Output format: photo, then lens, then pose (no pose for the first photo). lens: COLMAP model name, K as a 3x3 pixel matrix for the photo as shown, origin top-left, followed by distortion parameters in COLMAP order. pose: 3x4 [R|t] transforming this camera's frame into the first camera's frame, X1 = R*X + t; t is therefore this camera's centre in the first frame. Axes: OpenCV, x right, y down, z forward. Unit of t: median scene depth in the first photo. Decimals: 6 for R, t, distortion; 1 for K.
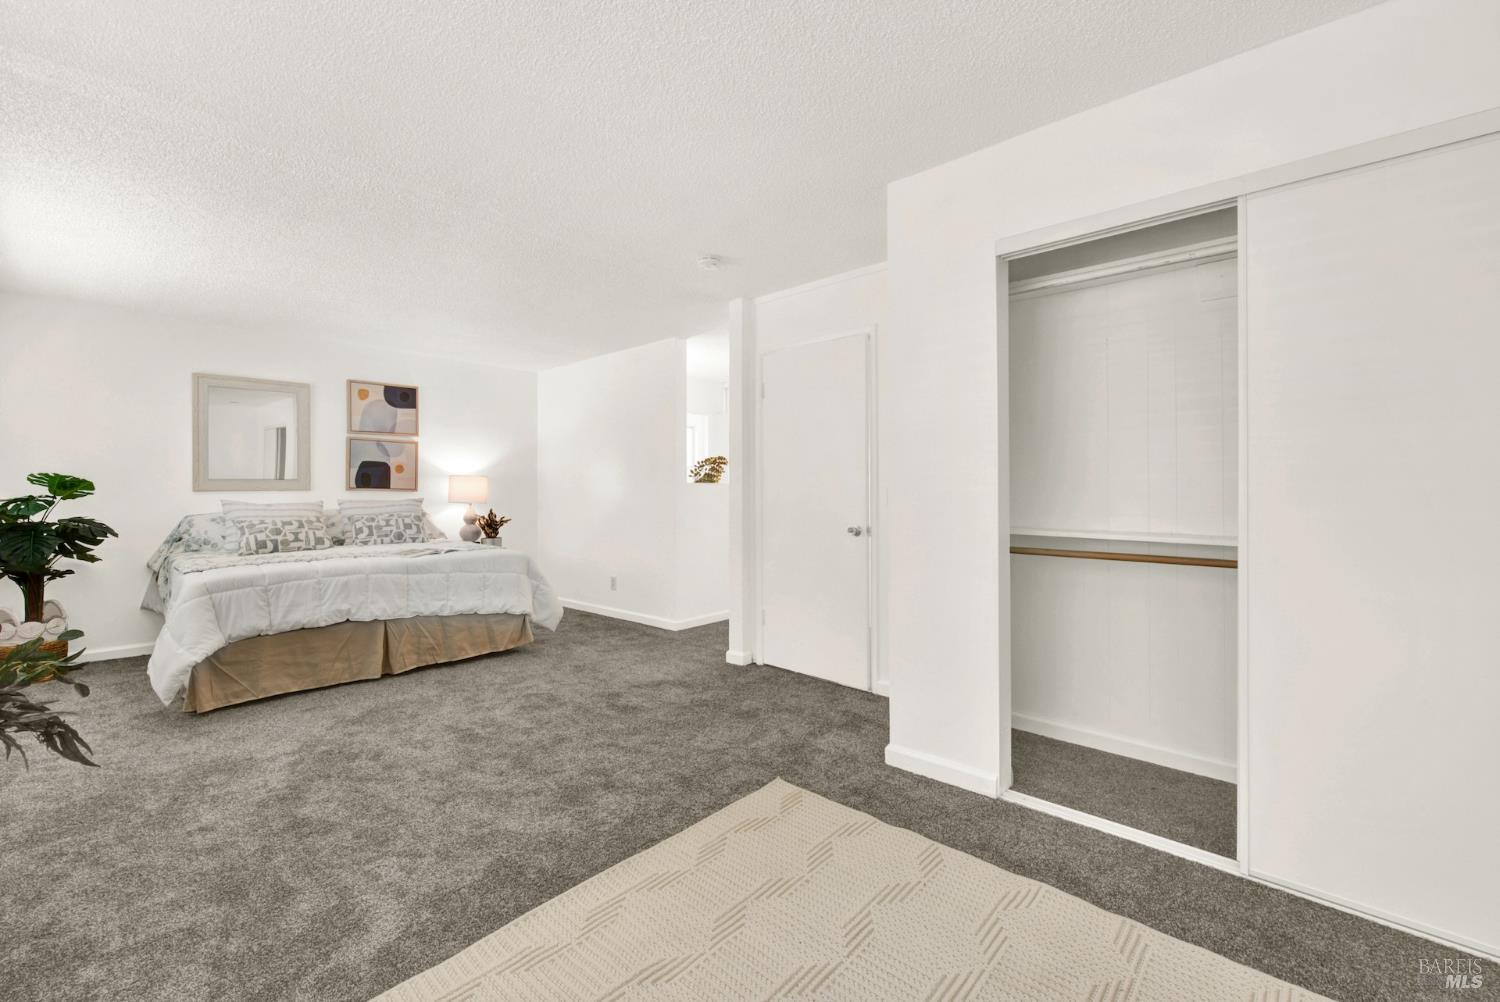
lens RADIAL K [[612.9, 0, 766.7], [0, 612.9, 487.8], [0, 0, 1]] dist [0.003098, -0.002905]
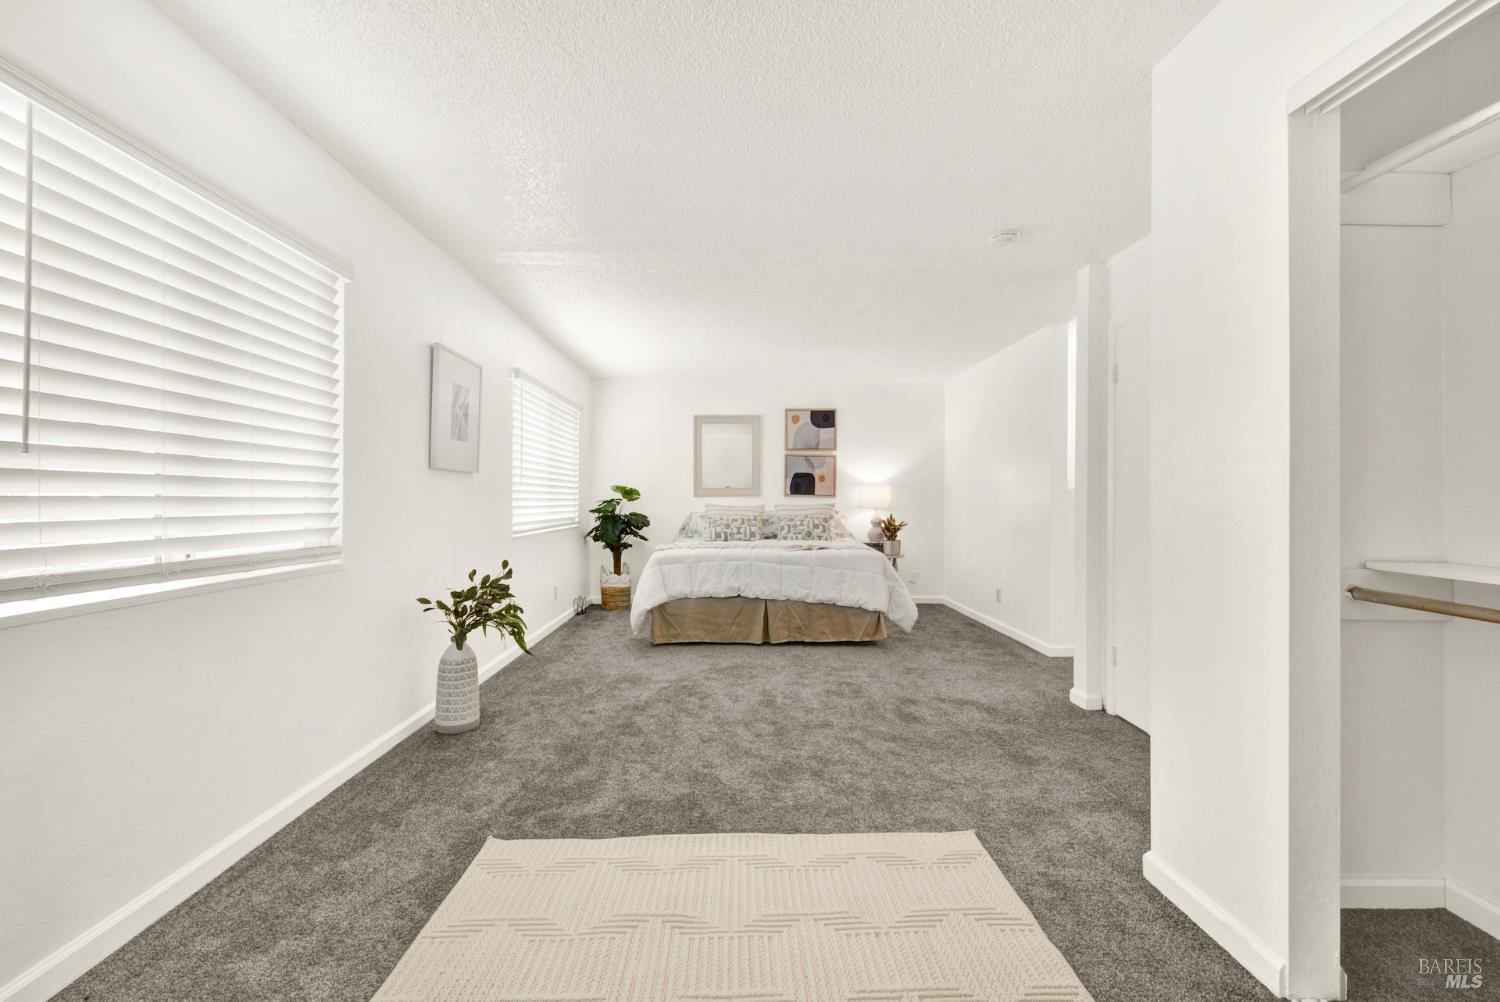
lens RADIAL K [[612.9, 0, 765.2], [0, 612.9, 499.3], [0, 0, 1]] dist [0.003098, -0.002905]
pose [[0.697132, 0.007253, -0.716906, 0.311213], [-0.002104, 0.999965, 0.008071, 0.000454], [0.716939, -0.004118, 0.697123, 0.138691]]
